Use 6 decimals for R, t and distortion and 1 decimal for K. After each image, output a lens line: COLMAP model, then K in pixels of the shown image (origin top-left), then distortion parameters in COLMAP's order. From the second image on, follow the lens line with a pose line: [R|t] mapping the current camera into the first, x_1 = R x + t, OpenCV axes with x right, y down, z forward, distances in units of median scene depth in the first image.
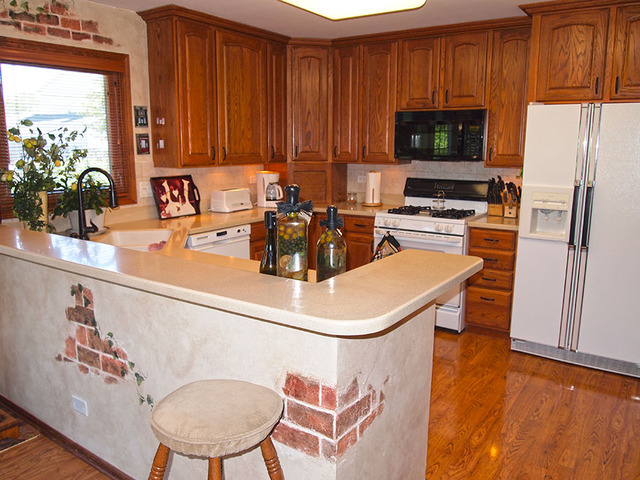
lens RADIAL K [[515.2, 0, 318.8], [0, 515.2, 240.3], [0, 0, 1]] dist [-0.067017, 0.010637]
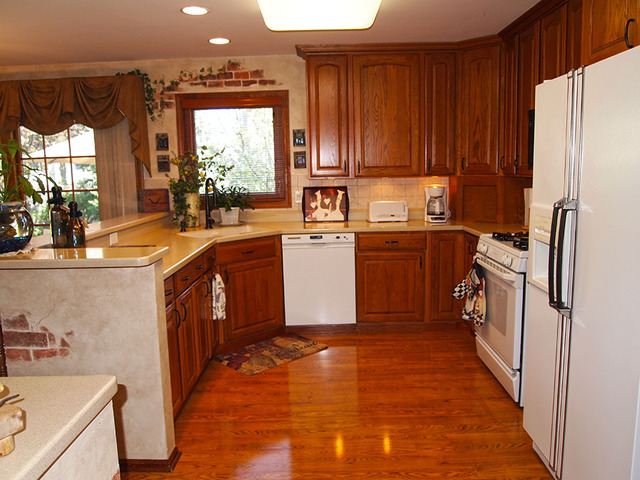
lens RADIAL K [[515.2, 0, 319.9], [0, 515.2, 239.3], [0, 0, 1]] dist [-0.067017, 0.010637]
pose [[0.560567, 0.097872, -0.822305, 0.733822], [-0.125032, 0.991611, 0.032788, -0.045925], [0.818615, 0.084435, 0.568102, 0.355229]]
